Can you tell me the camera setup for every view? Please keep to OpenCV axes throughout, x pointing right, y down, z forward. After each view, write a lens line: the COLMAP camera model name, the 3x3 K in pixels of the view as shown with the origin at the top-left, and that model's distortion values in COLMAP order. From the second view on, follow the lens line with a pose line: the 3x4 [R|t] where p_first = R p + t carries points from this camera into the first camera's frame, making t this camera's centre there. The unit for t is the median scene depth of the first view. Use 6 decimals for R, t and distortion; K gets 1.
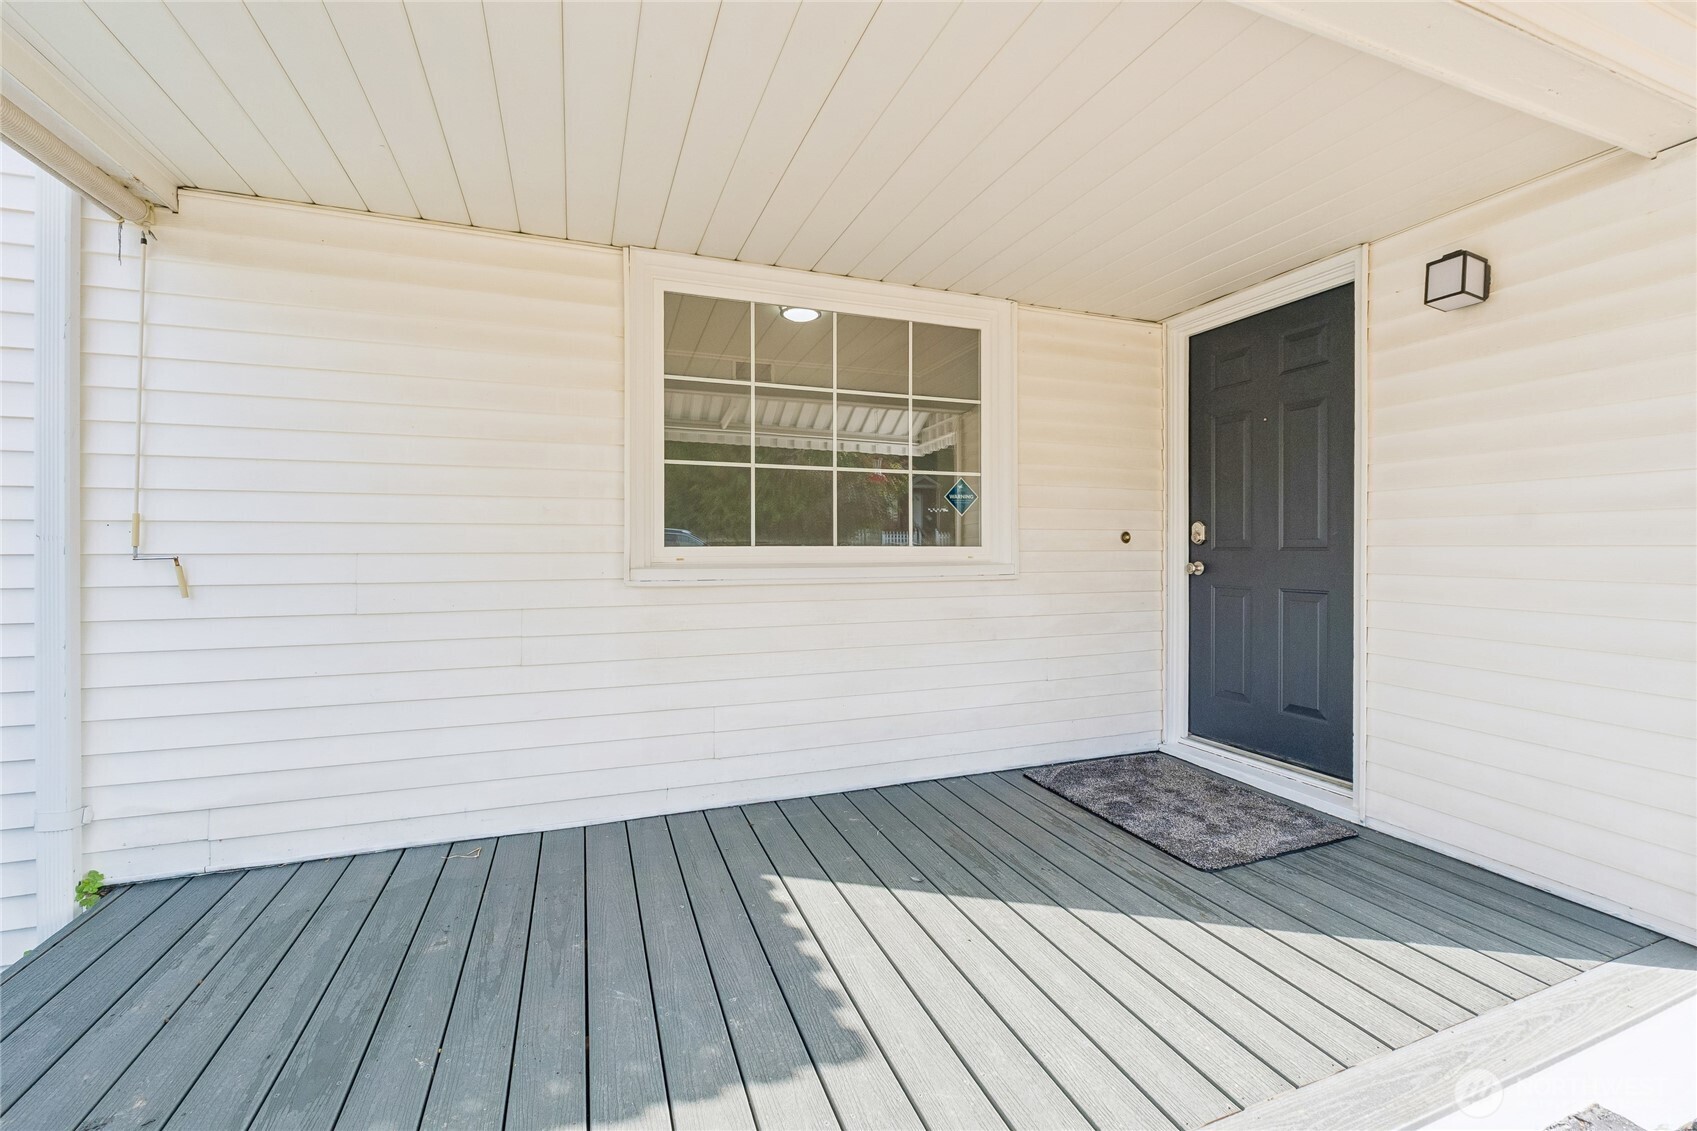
lens RADIAL K [[721.7, 0, 850.8], [0, 721.7, 553.7], [0, 0, 1]] dist [-0.001608, -0.000189]
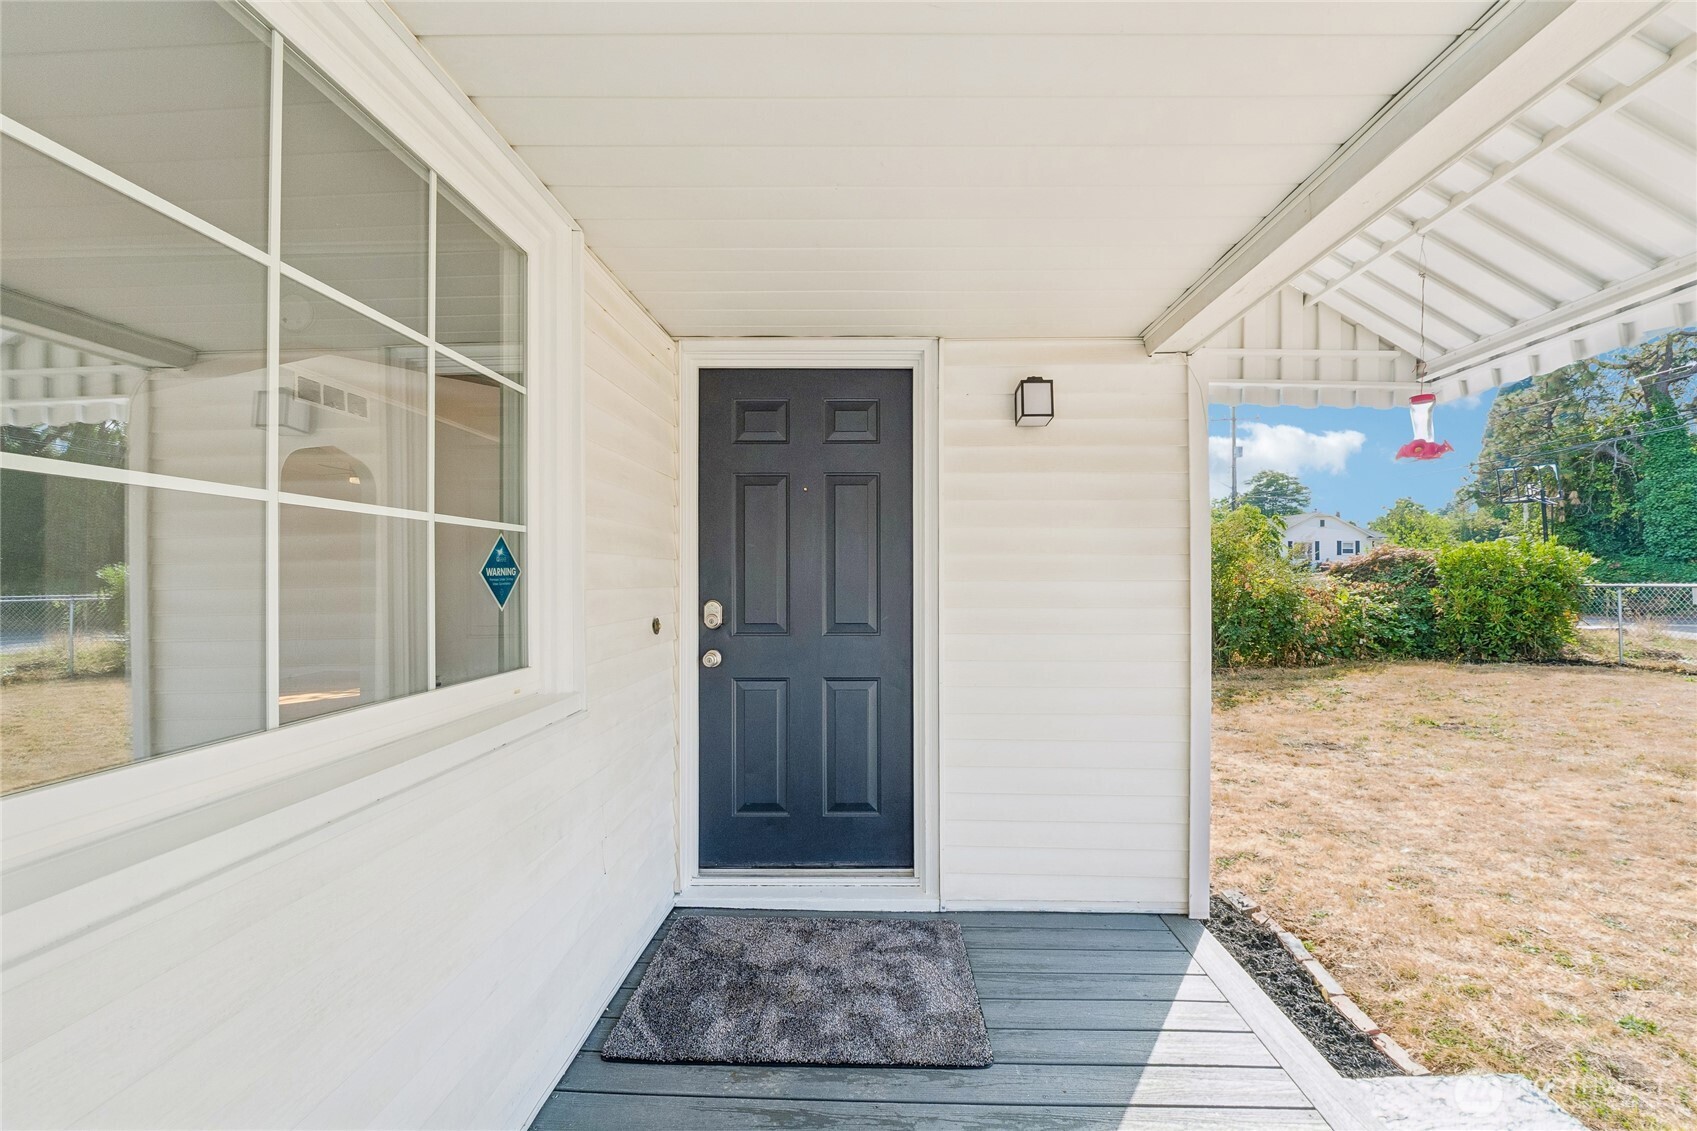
lens RADIAL K [[720.6, 0, 865.7], [0, 720.6, 572.4], [0, 0, 1]] dist [-0.009629, -0.000136]
pose [[0.351145, 0.001302, 0.936320, -0.255542], [0.002514, 0.999994, -0.002334, -0.090499], [-0.936318, 0.003173, 0.351139, 0.695577]]
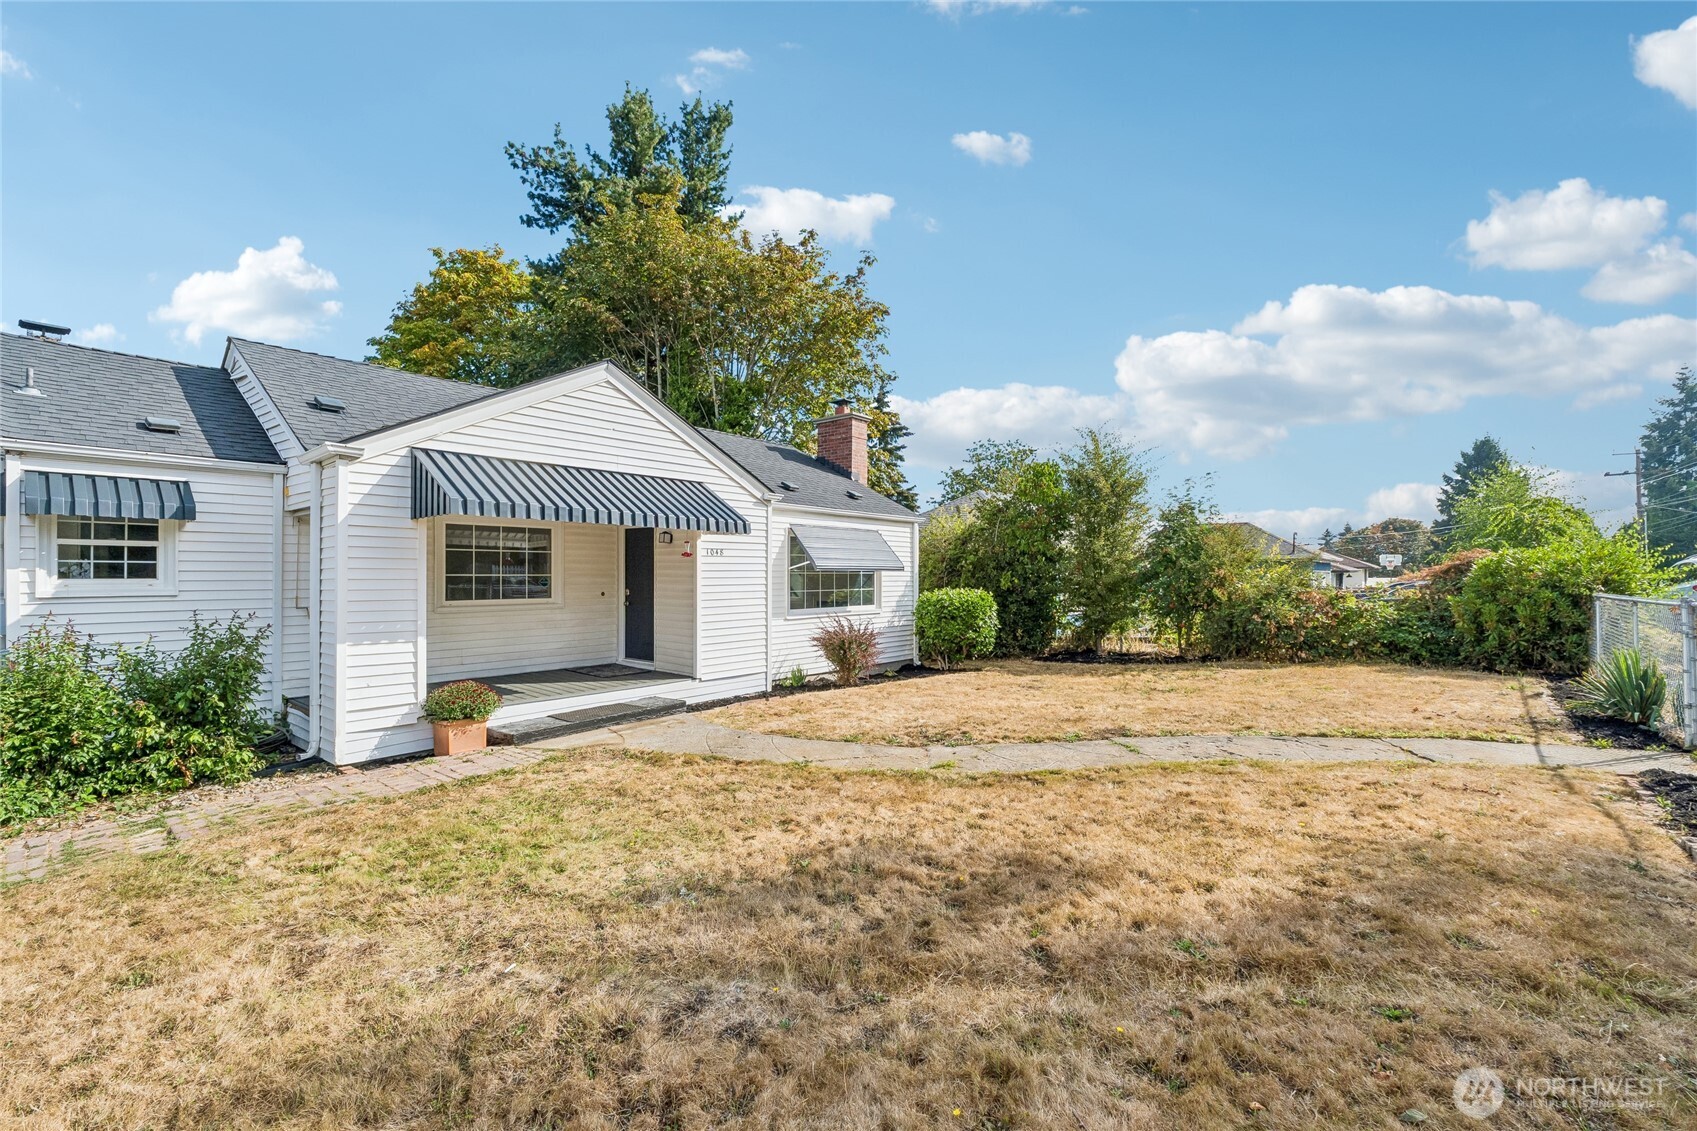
lens RADIAL K [[720.6, 0, 865.7], [0, 720.6, 572.4], [0, 0, 1]] dist [-0.009629, -0.000136]
pose [[0.860176, 0.004697, 0.509975, -0.277480], [-0.000500, 0.999965, -0.008366, -0.111671], [-0.509997, 0.006941, 0.860148, -2.761830]]
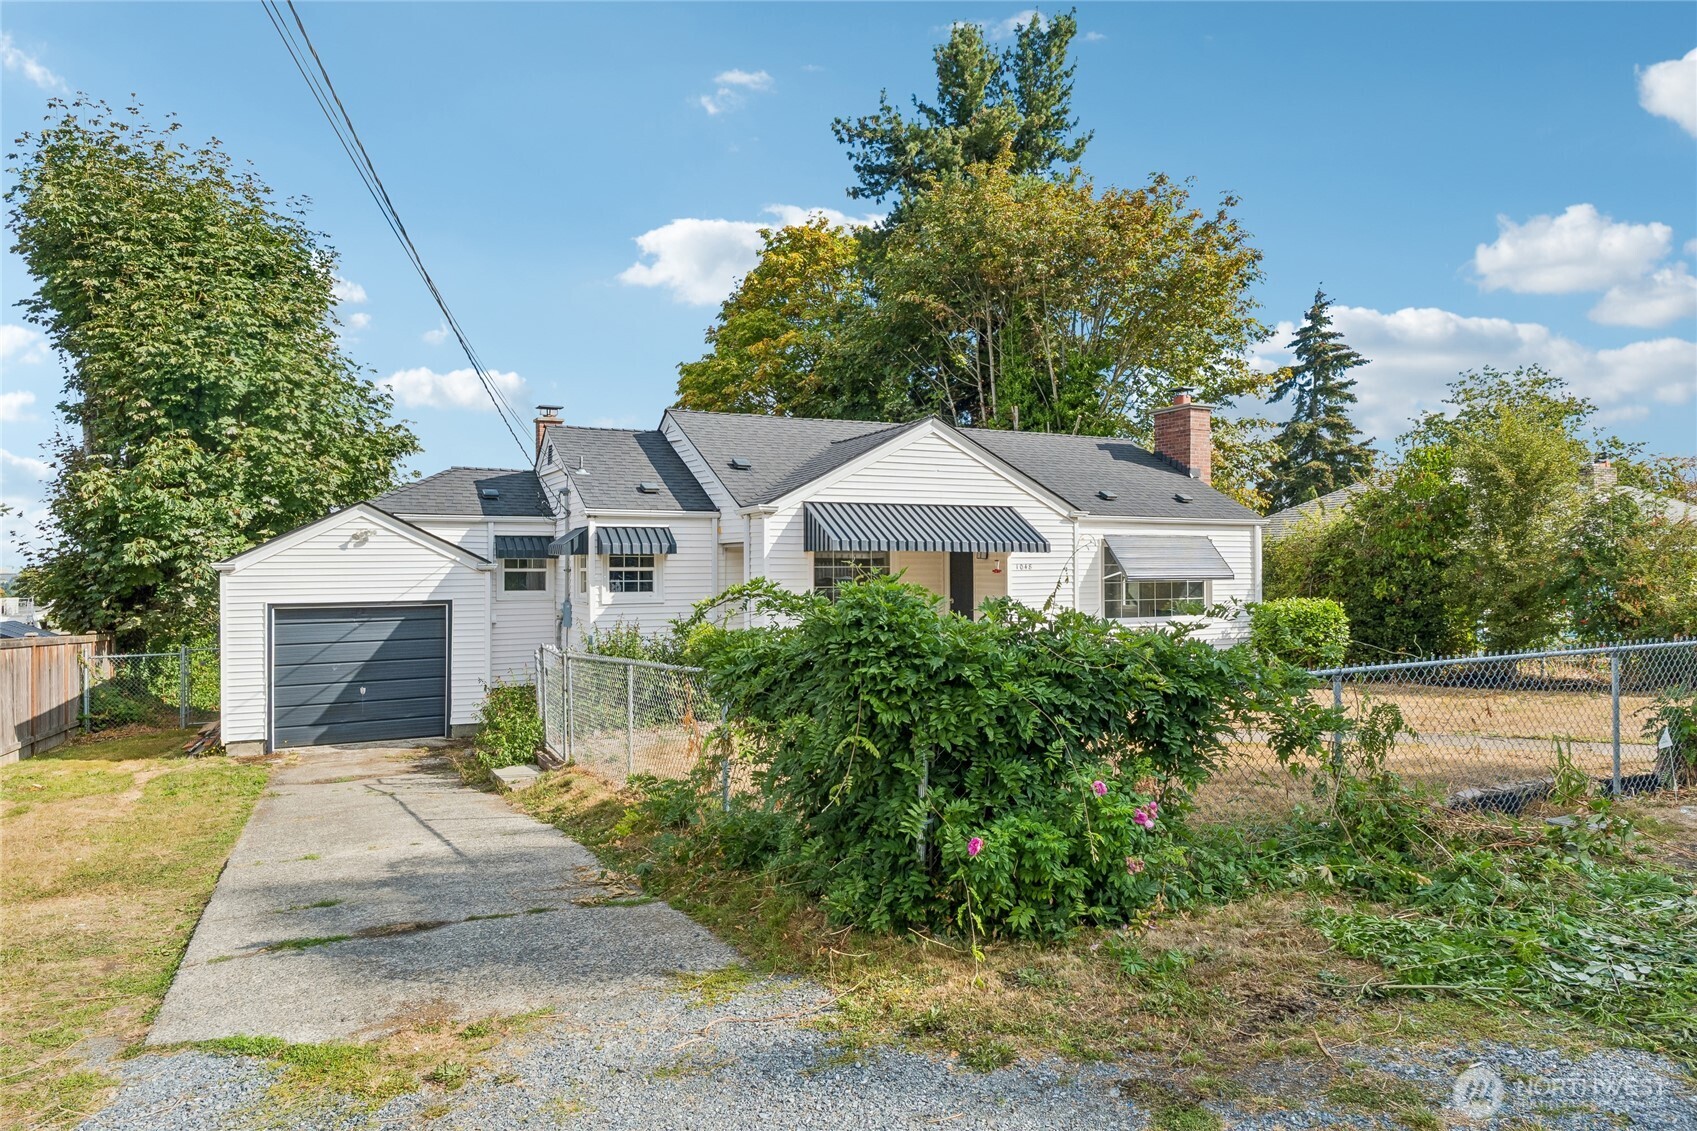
lens RADIAL K [[1040.5, 0, 848.5], [0, 1040.5, 565.5], [0, 0, 1]] dist [-0.015398, 0.000429]
pose [[0.994972, -0.001634, 0.100138, -0.659072], [0.002462, 0.999964, -0.008148, -0.202589], [-0.100121, 0.008353, 0.994940, -4.984088]]
